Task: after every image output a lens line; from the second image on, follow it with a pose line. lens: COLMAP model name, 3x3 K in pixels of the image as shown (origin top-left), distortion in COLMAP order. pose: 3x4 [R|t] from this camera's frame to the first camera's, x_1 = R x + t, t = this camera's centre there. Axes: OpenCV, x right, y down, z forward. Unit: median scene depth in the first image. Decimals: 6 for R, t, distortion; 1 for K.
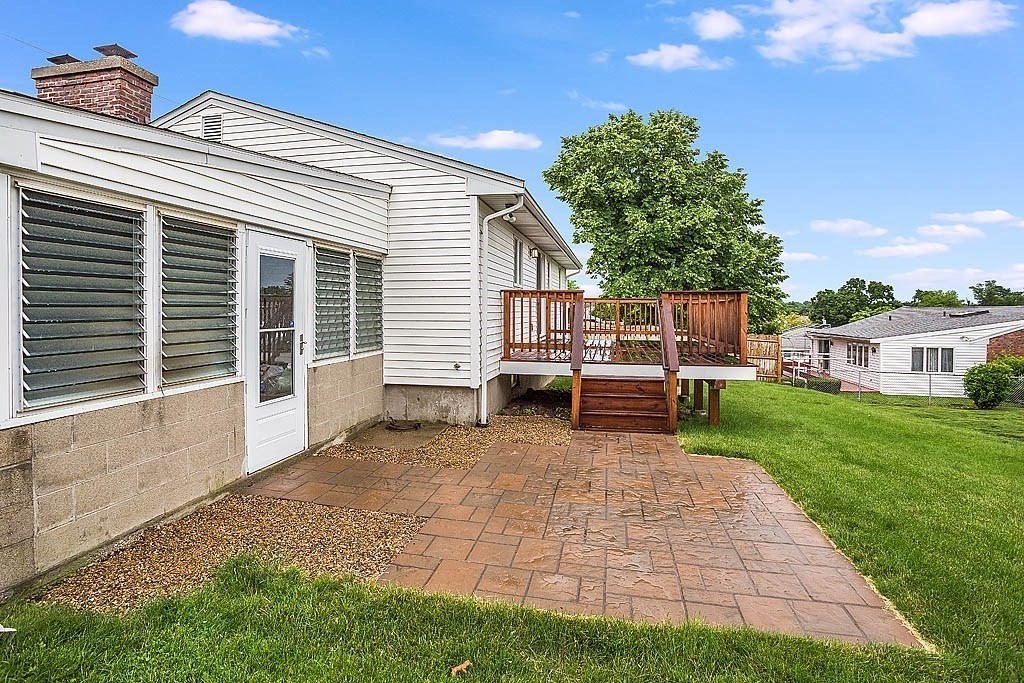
lens RADIAL K [[511.4, 0, 507.2], [0, 511.4, 328.2], [0, 0, 1]] dist [-0.065497, 0.030005]
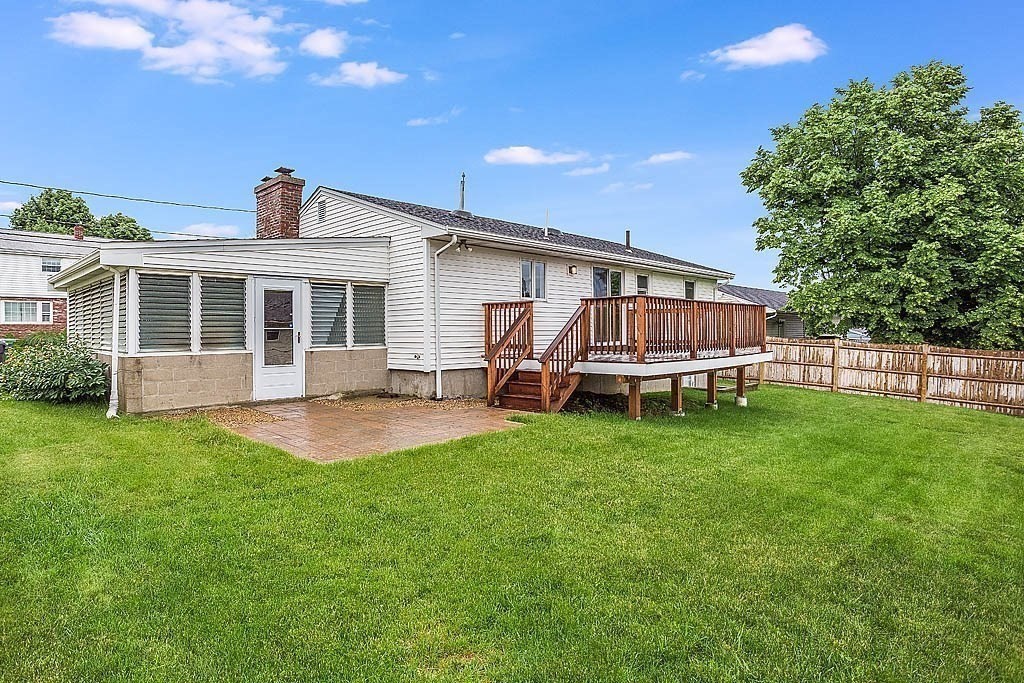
lens RADIAL K [[563.6, 0, 512.3], [0, 563.6, 357.9], [0, 0, 1]] dist [-0.029691, 0.002097]
pose [[0.846750, 0.009905, -0.531898, 0.965333], [-0.006448, 0.999944, 0.008355, 0.061719], [0.531952, -0.003645, 0.846767, -0.216891]]
